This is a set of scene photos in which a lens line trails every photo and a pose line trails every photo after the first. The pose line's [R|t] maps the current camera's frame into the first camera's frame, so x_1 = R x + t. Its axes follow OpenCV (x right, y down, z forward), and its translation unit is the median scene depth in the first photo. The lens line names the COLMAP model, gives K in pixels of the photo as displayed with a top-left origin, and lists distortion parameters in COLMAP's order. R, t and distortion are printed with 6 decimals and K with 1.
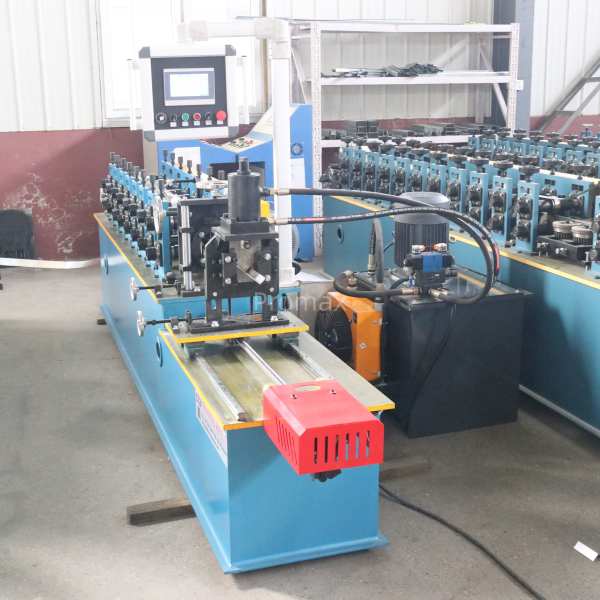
lens RADIAL K [[881.7, 0, 300.0], [0, 881.7, 300.0], [0, 0, 1]] dist [-0.012086, 0.056774]
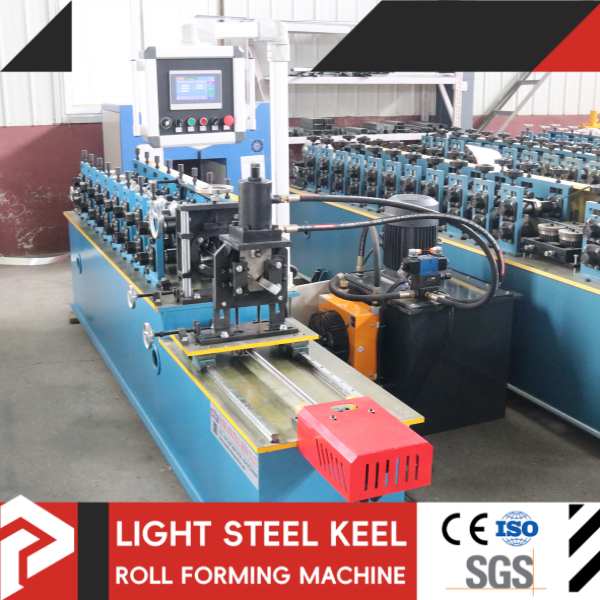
lens RADIAL K [[822.4, 0, 315.7], [0, 822.4, 299.9], [0, 0, 1]] dist [-0.030322, -0.045237]
pose [[0.993987, -0.013047, 0.108722, -0.081766], [0.010496, 0.999657, 0.024006, -0.027625], [-0.108998, -0.022720, 0.993782, 0.074997]]
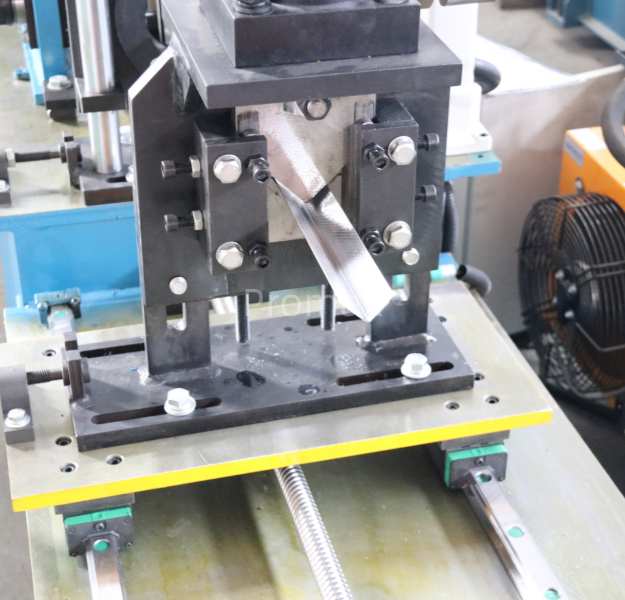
lens RADIAL K [[1308.9, 0, 367.8], [0, 1308.9, 300.2], [0, 0, 1]] dist [0.064339, 0.343586]
pose [[0.998864, 0.043631, -0.019154, -0.032276], [-0.036150, 0.955748, 0.291959, -0.095187], [0.031045, -0.290935, 0.956239, 0.567735]]
